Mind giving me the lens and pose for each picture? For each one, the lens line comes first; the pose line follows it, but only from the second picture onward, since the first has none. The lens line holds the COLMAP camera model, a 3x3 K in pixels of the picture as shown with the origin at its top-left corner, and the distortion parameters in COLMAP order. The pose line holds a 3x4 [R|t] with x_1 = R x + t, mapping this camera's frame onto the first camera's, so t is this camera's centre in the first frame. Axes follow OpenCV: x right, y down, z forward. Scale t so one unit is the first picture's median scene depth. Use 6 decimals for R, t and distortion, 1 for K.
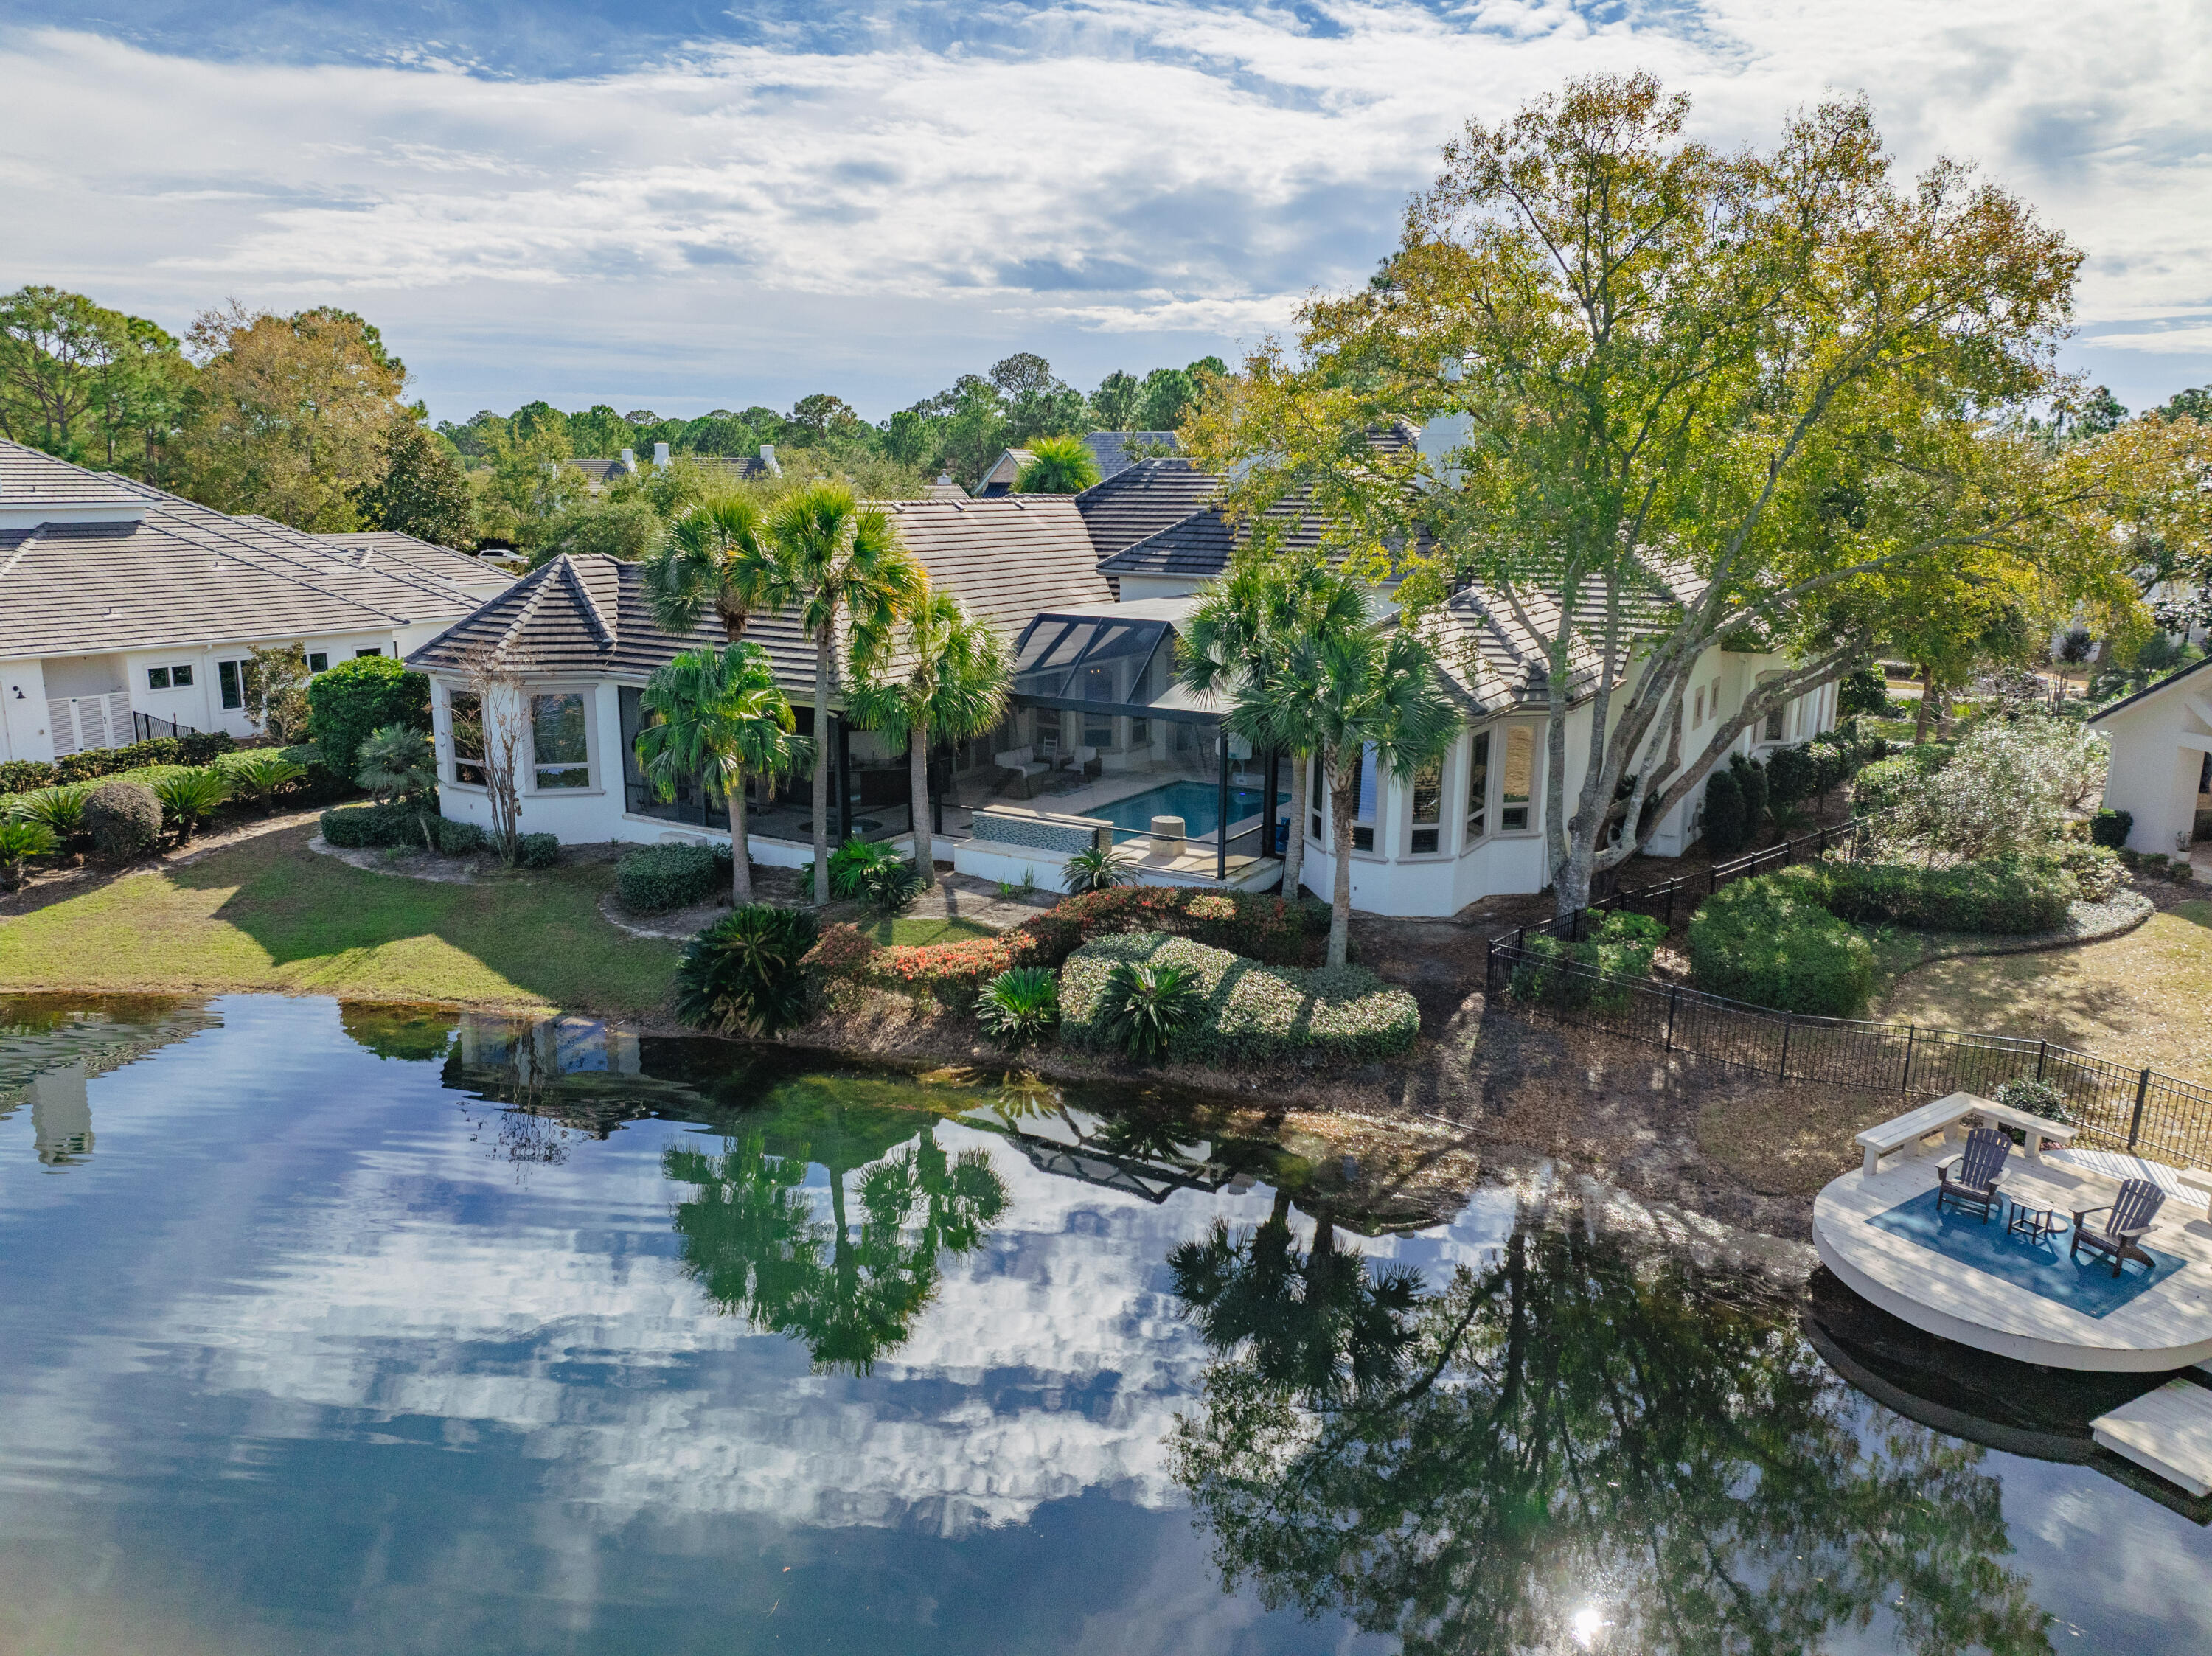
lens RADIAL K [[1627.5, 0, 1106.0], [0, 1627.5, 828.0], [0, 0, 1]] dist [-0.040977, -0.002323]
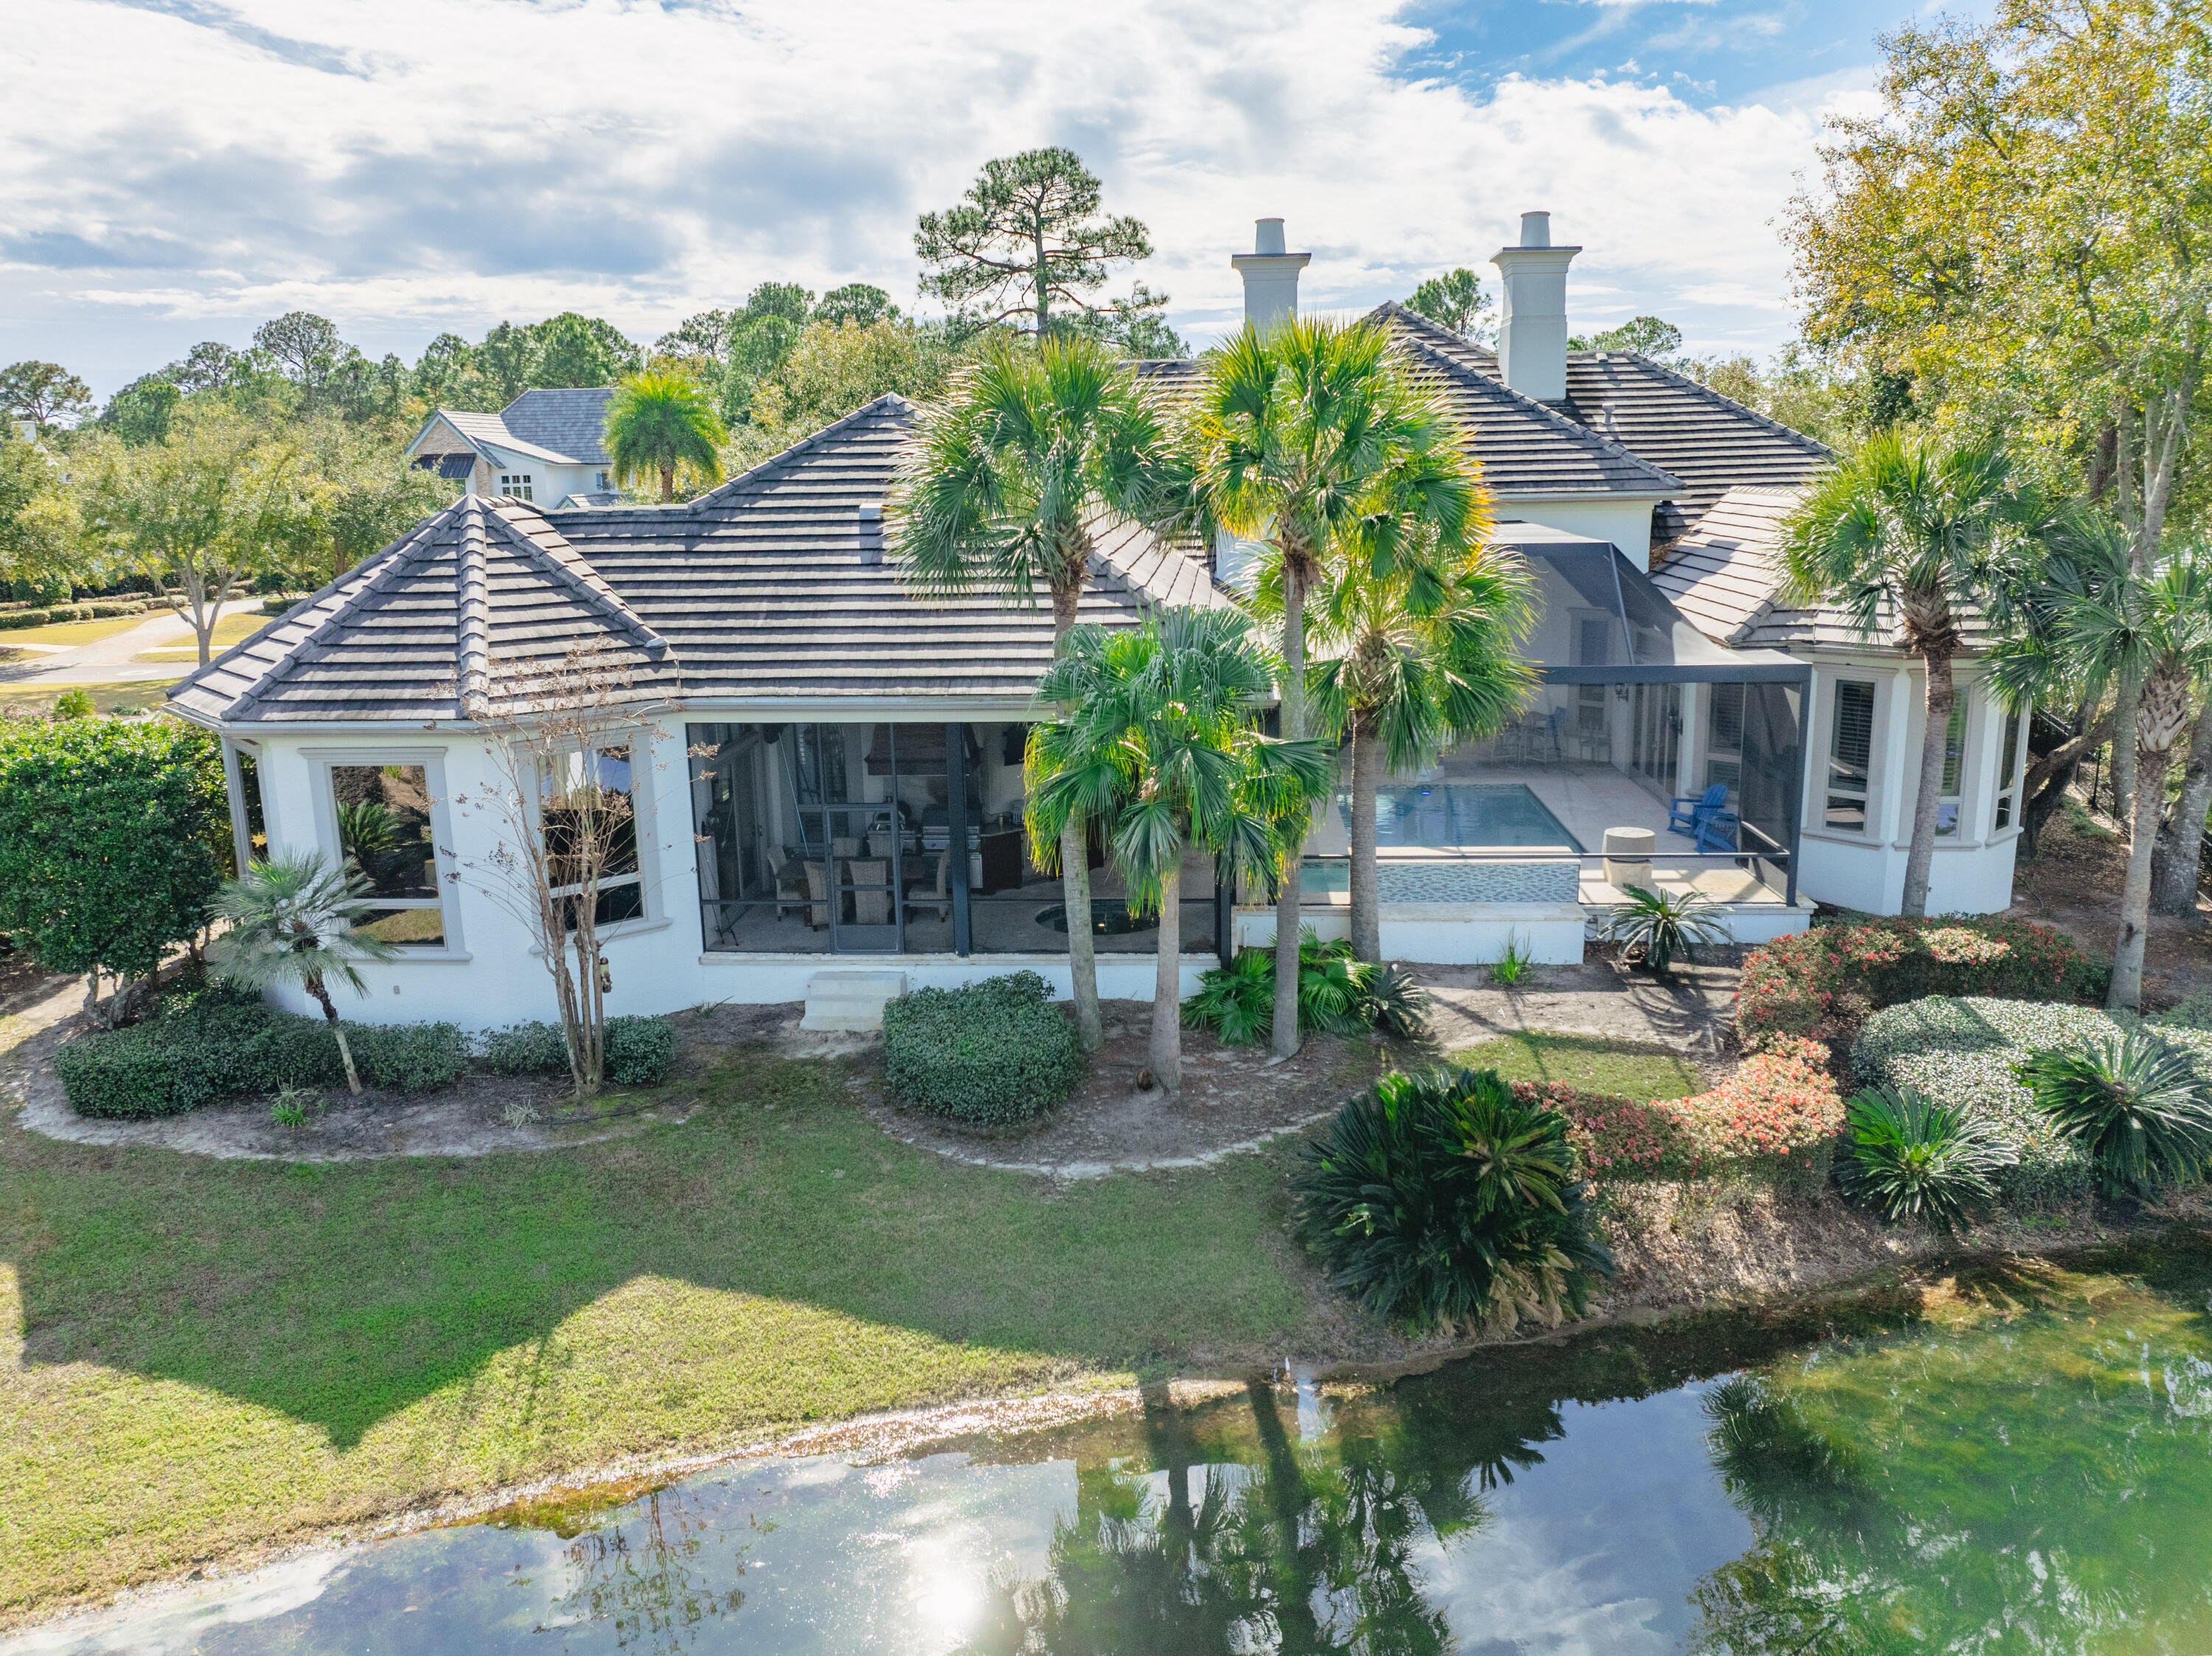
lens RADIAL K [[1679.7, 0, 1071.1], [0, 1679.7, 830.9], [0, 0, 1]] dist [-0.037725, -0.001675]
pose [[0.876691, -0.128312, 0.463627, -0.512924], [0.128921, 0.991185, 0.030536, -0.059808], [-0.463458, 0.033001, 0.885504, 0.507383]]
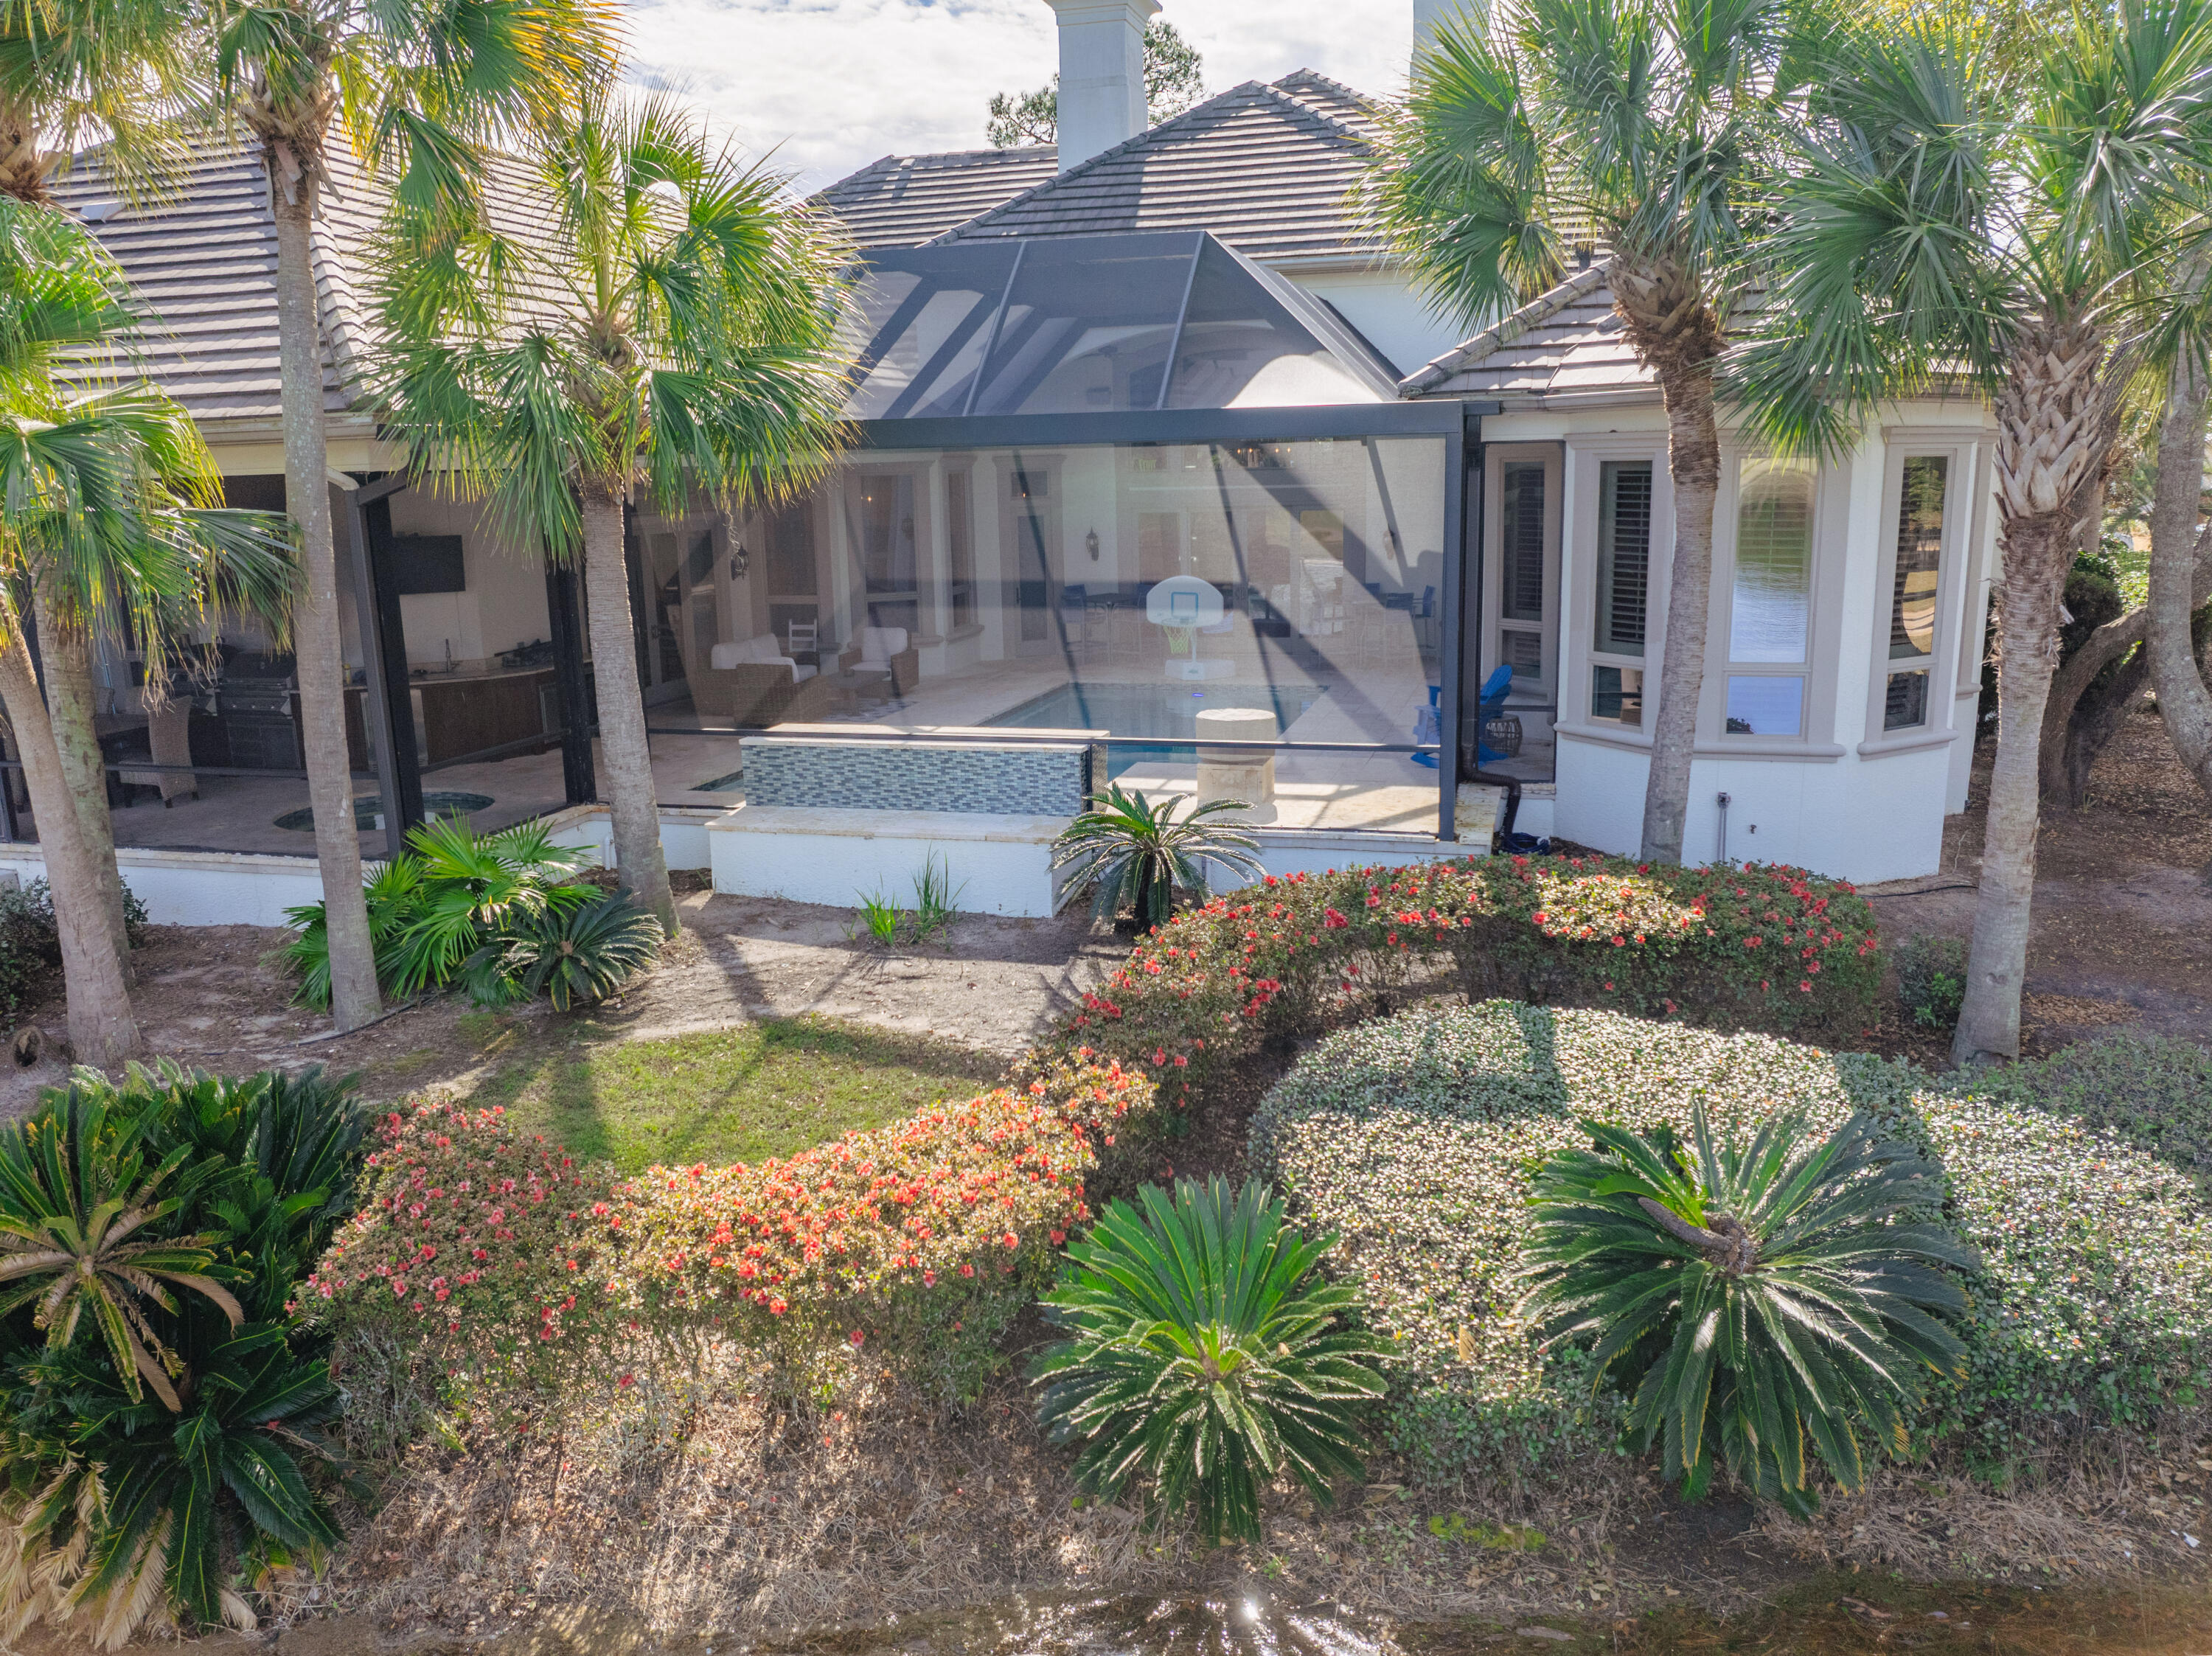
lens RADIAL K [[1627.5, 0, 1106.0], [0, 1627.5, 828.0], [0, 0, 1]] dist [-0.040977, -0.002323]
pose [[0.958169, -0.089703, 0.271782, -0.113854], [0.091158, 0.995810, 0.007295, 0.018126], [-0.271298, 0.017785, 0.962331, 0.635780]]
